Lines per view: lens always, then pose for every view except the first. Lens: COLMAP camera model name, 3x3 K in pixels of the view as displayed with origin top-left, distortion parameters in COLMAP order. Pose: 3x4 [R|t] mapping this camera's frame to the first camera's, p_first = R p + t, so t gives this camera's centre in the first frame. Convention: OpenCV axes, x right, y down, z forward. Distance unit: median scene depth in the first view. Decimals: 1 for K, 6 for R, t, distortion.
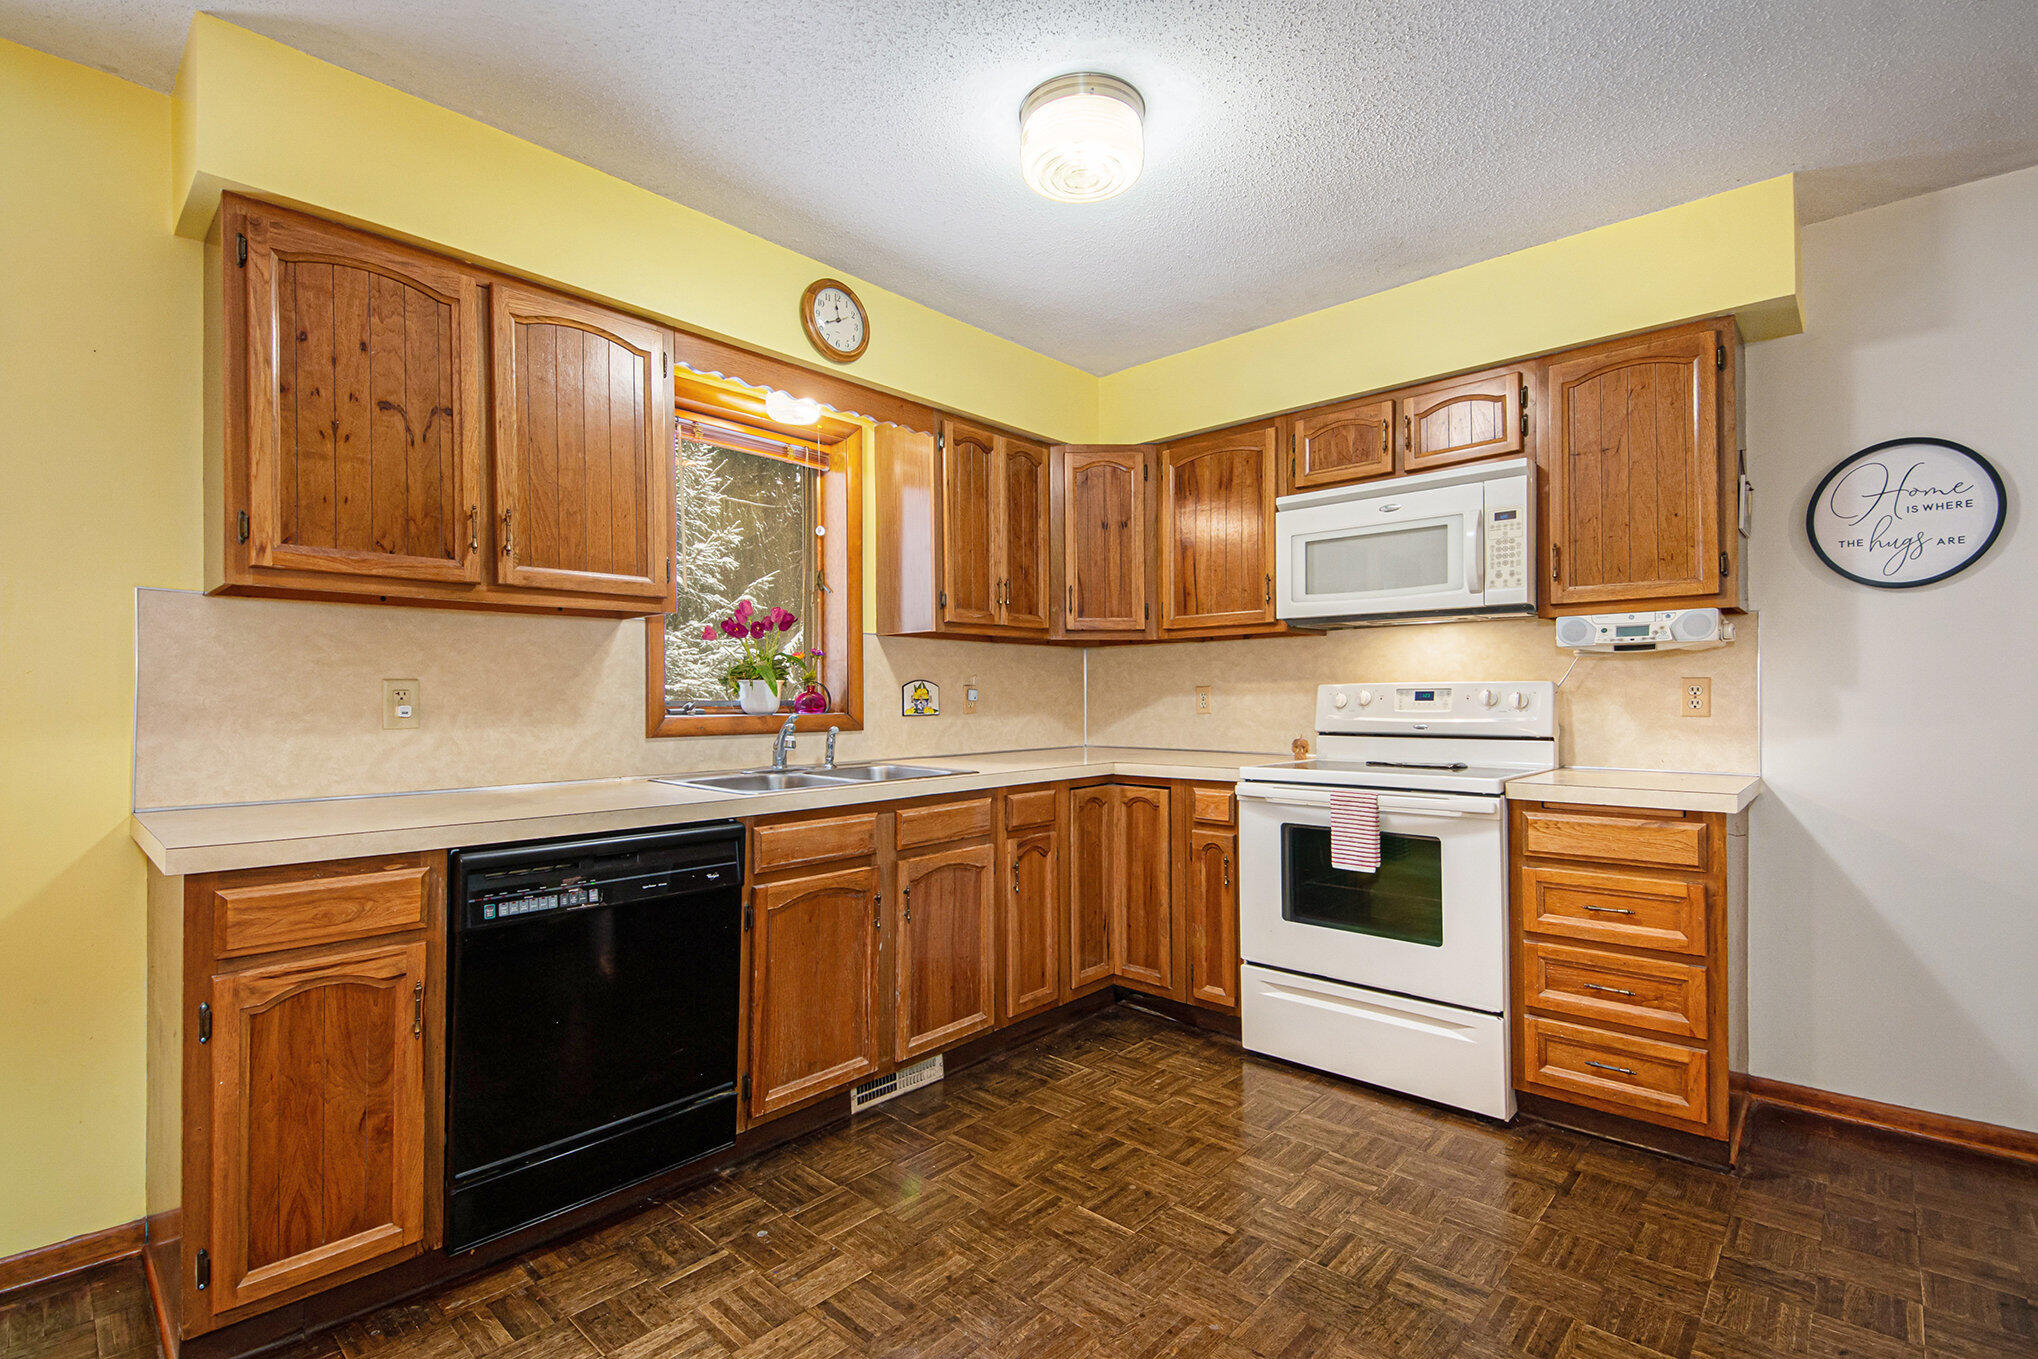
lens RADIAL K [[926.2, 0, 1020.9], [0, 926.2, 692.1], [0, 0, 1]] dist [0.001253, -0.000119]
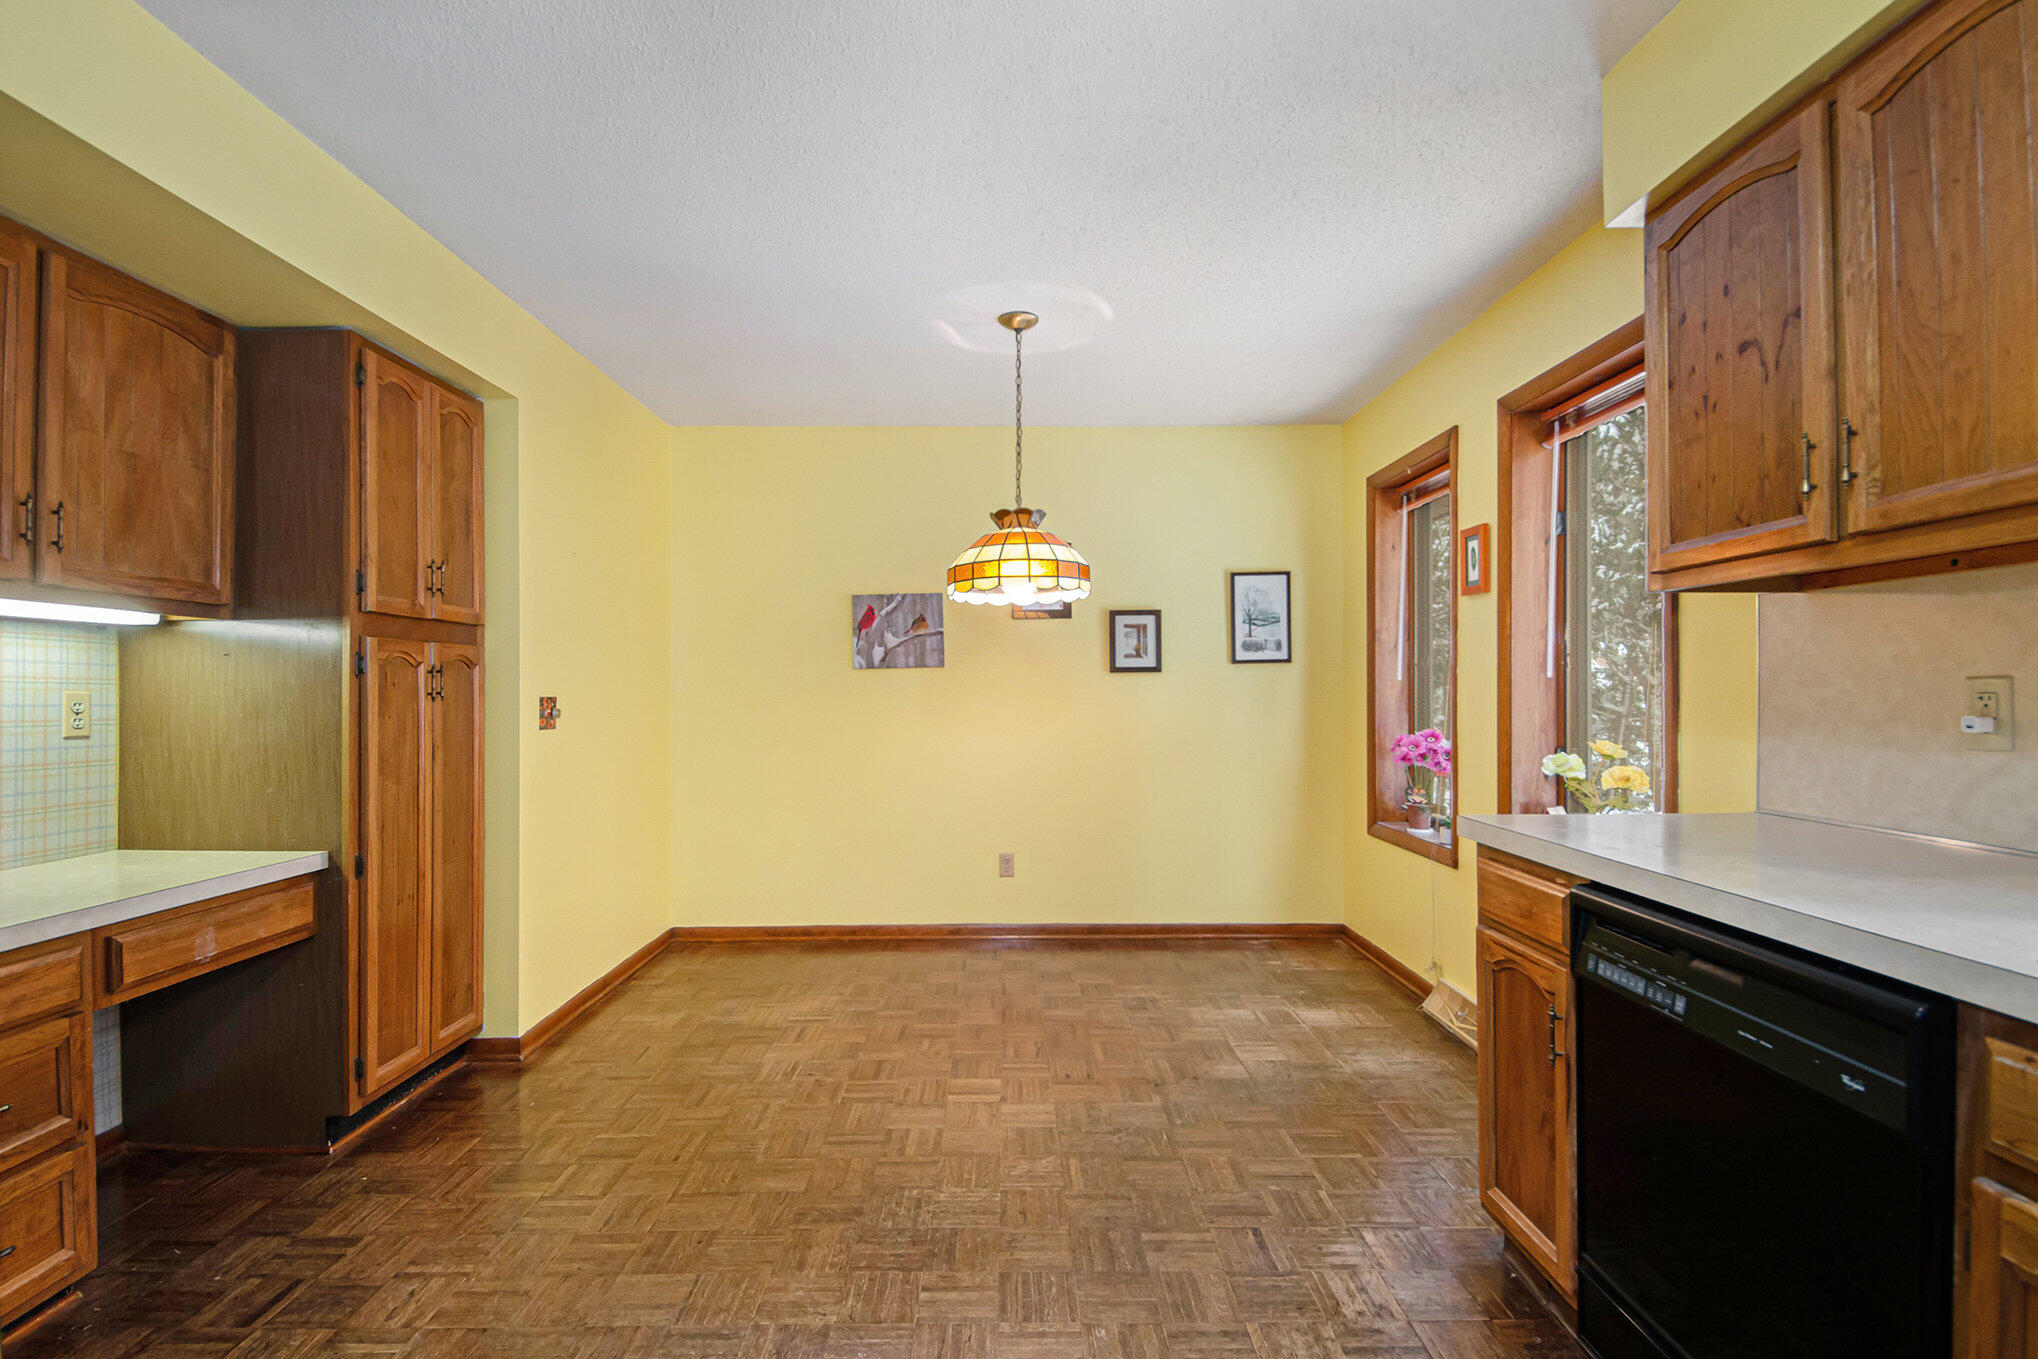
lens RADIAL K [[926.2, 0, 1018.7], [0, 926.2, 686.0], [0, 0, 1]] dist [0.001253, -0.000119]
pose [[-0.721124, 0.002317, -0.692803, 0.344482], [0.011399, 0.999899, -0.008522, -0.010369], [0.692713, -0.014043, -0.721077, 1.144857]]
